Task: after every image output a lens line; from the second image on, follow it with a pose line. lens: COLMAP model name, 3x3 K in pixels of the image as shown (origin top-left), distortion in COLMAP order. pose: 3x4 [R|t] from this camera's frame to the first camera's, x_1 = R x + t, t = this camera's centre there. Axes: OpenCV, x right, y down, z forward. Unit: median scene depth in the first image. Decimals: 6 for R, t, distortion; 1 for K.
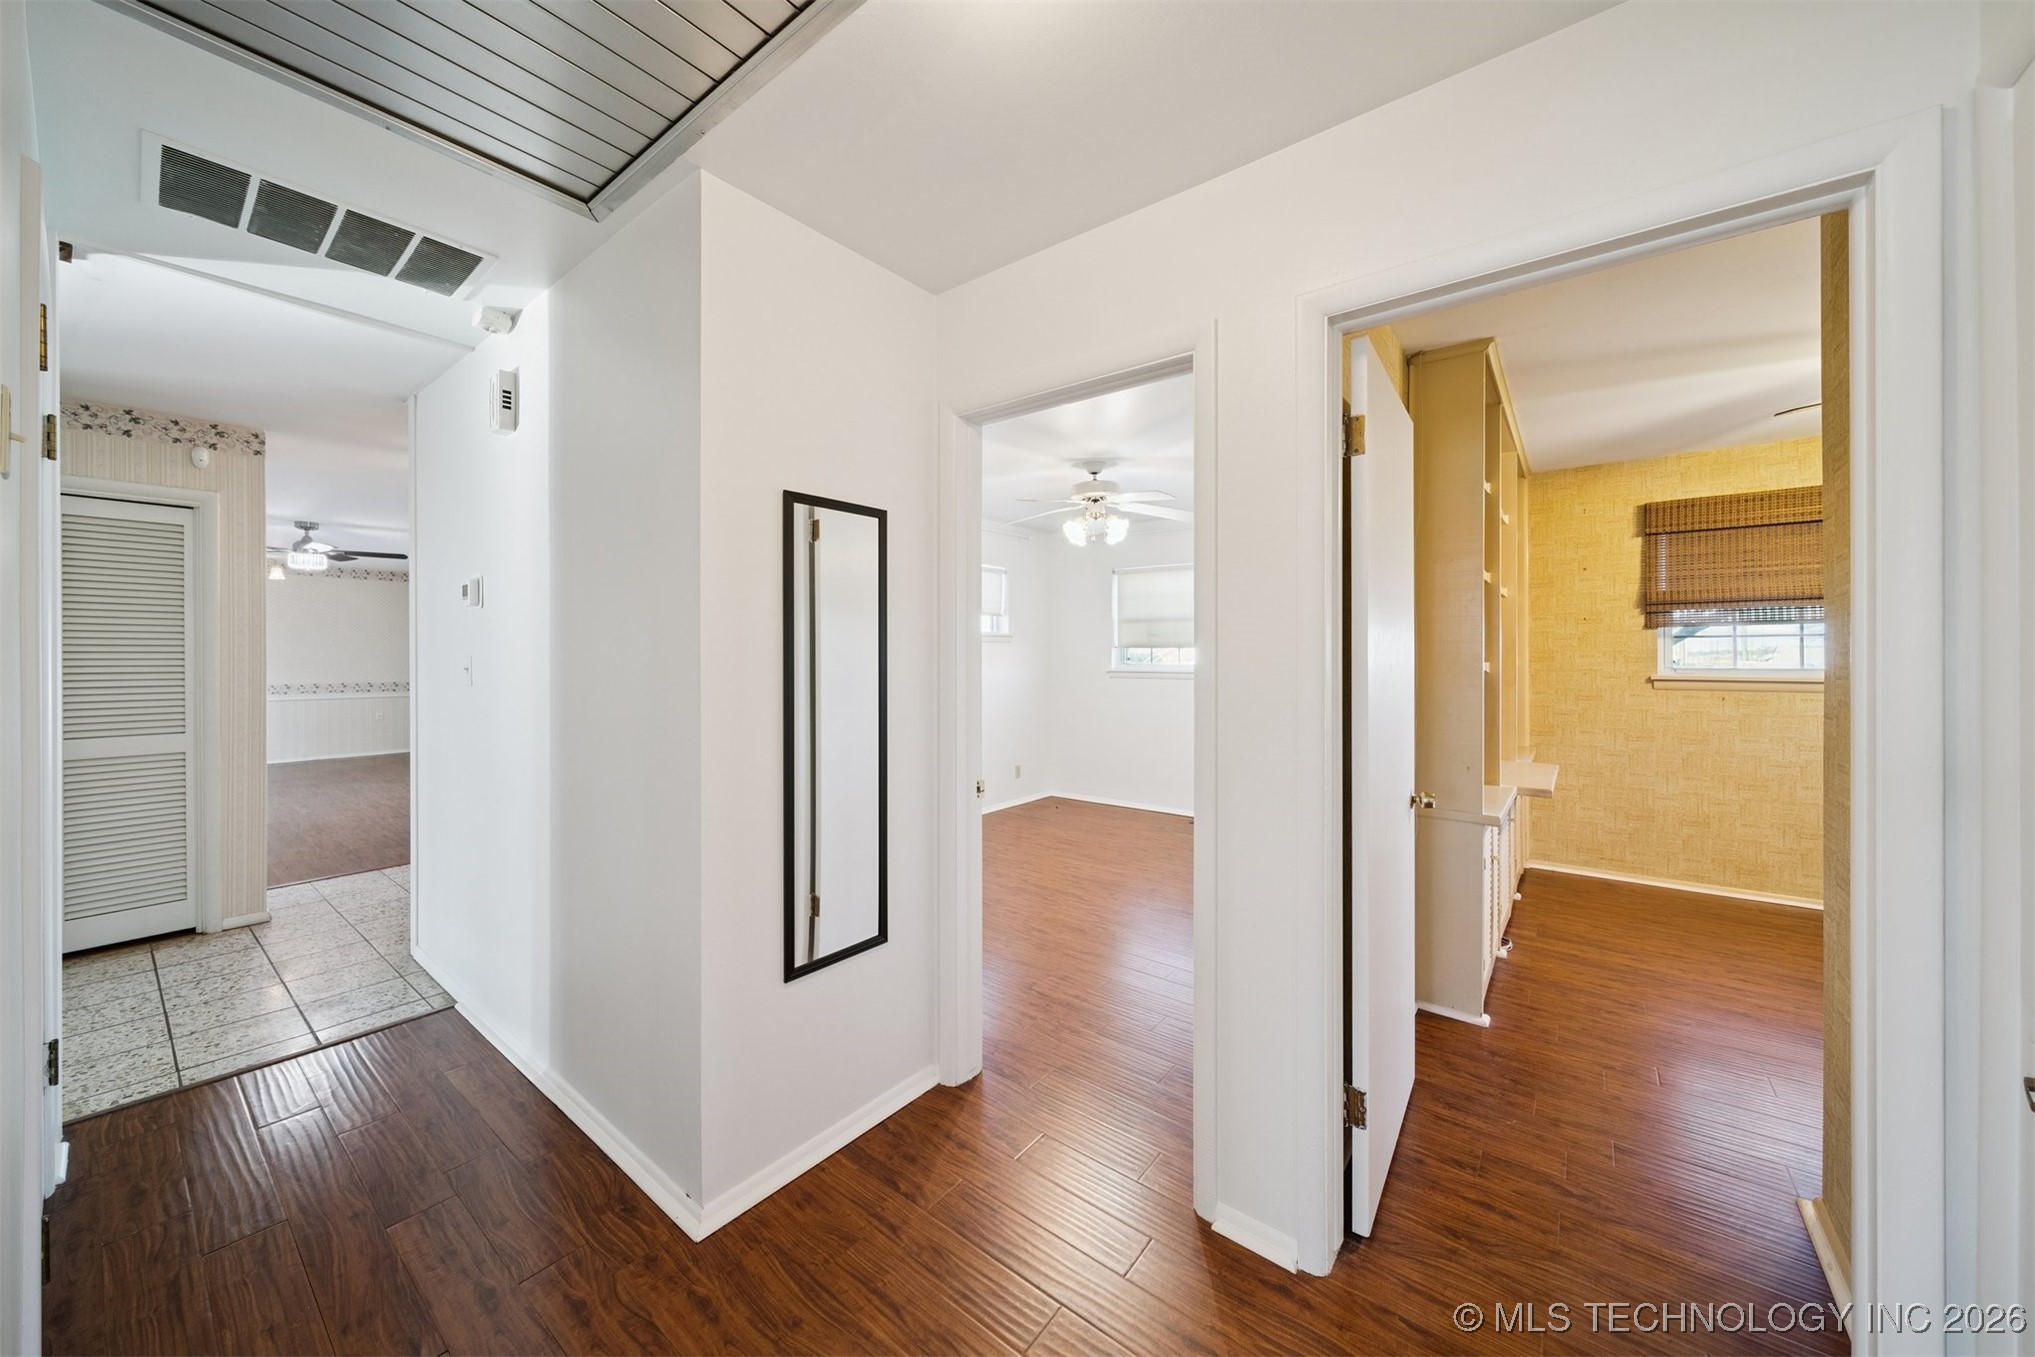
lens RADIAL K [[708.7, 0, 1013.8], [0, 708.7, 654.9], [0, 0, 1]] dist [-0.000956, -0.000126]
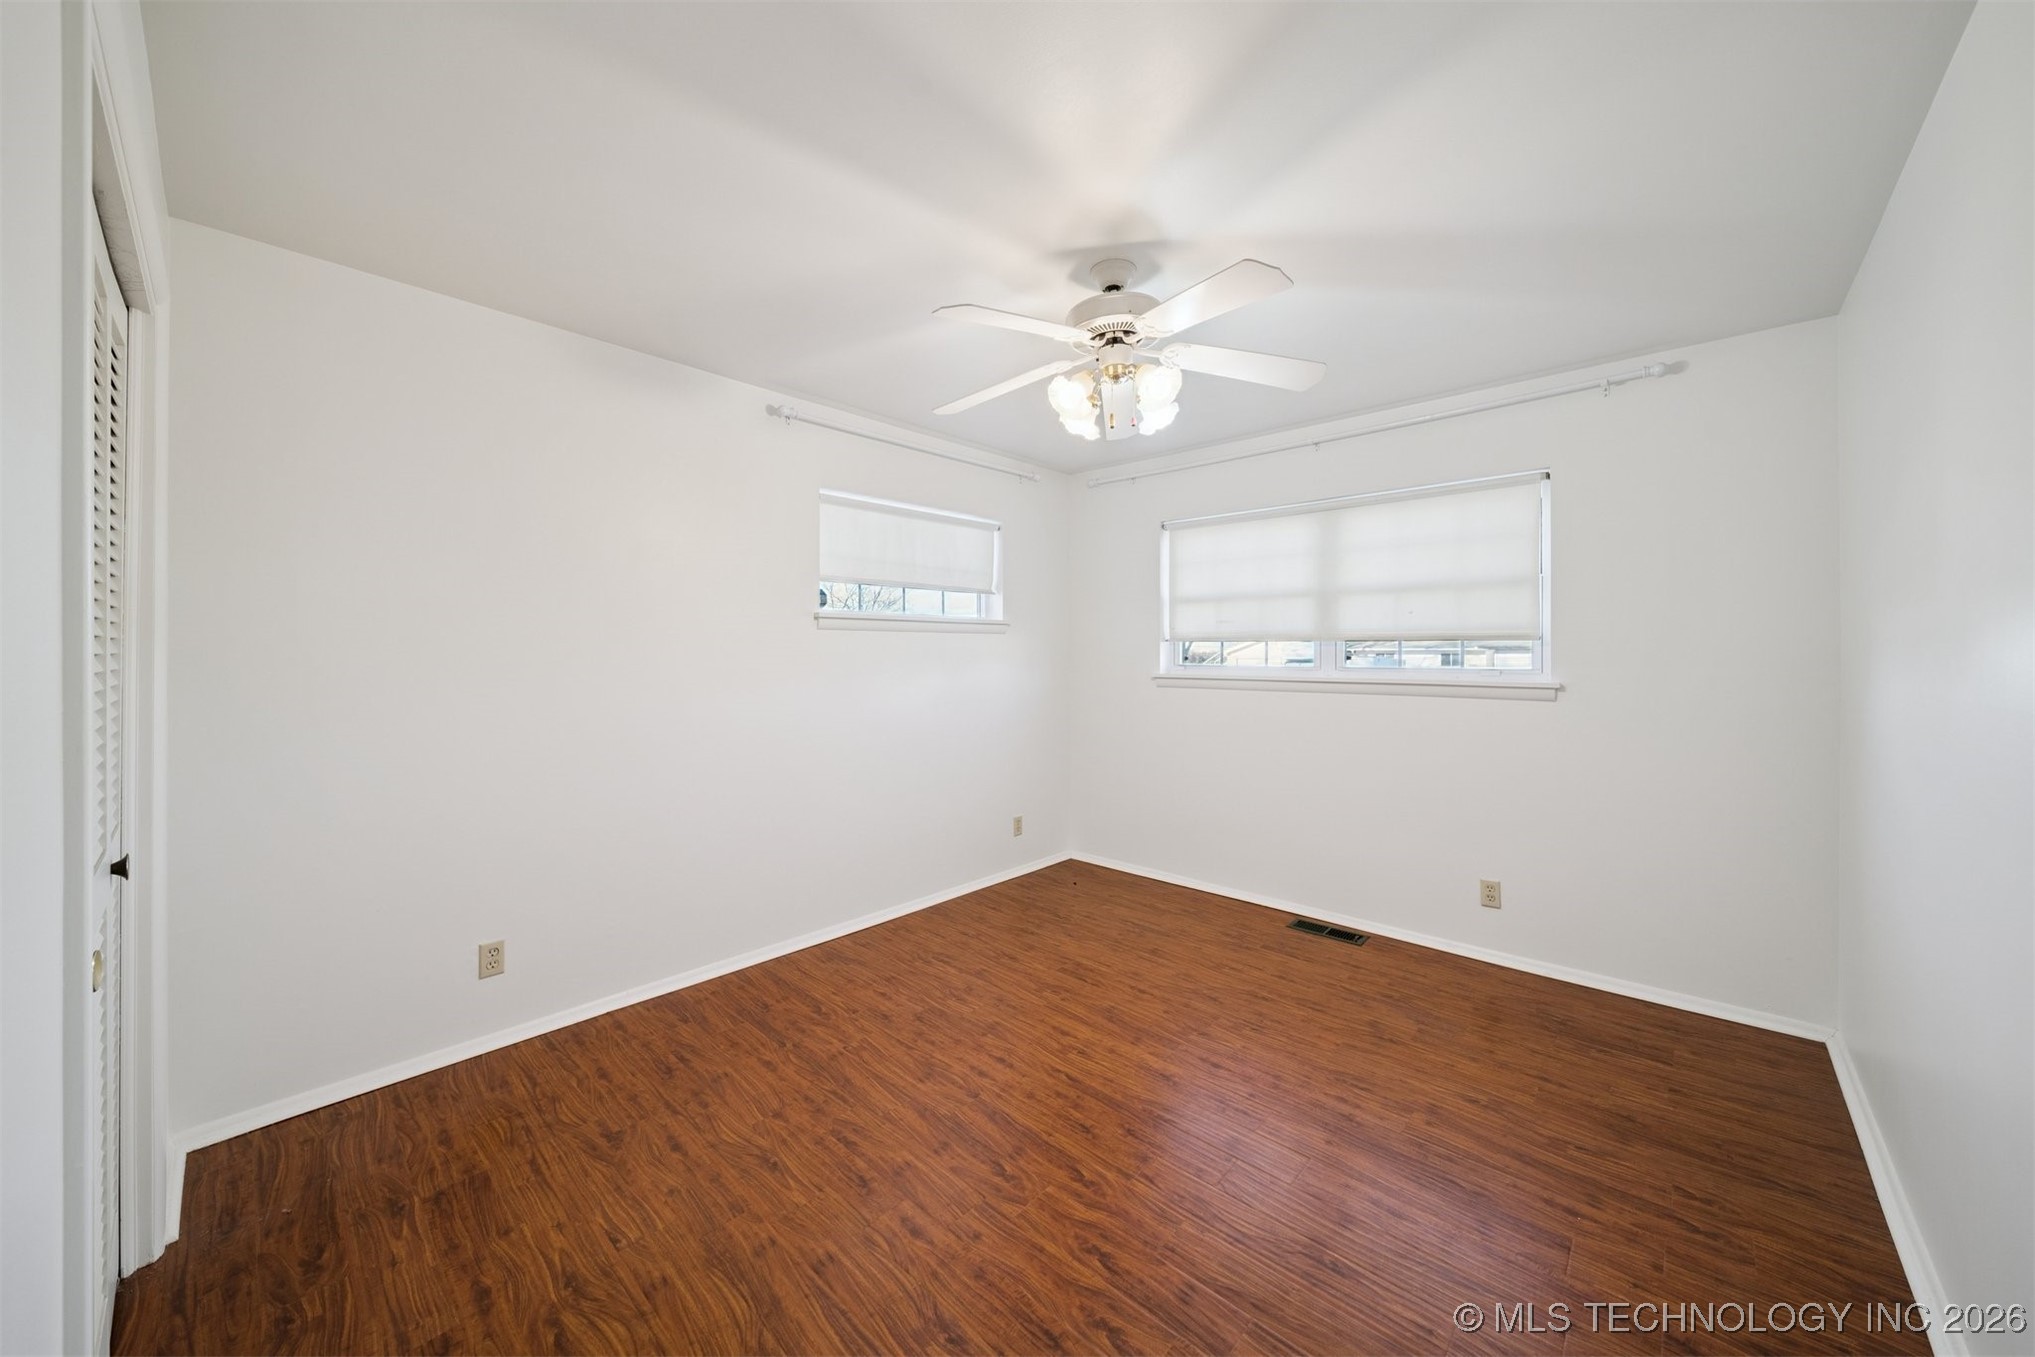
lens RADIAL K [[708.7, 0, 1013.8], [0, 708.7, 654.9], [0, 0, 1]] dist [-0.000956, -0.000126]
pose [[0.996543, 0.000040, -0.083073, 0.069681], [-0.000066, 1.000000, -0.000313, 0.003385], [0.083073, 0.000318, 0.996543, 0.403416]]
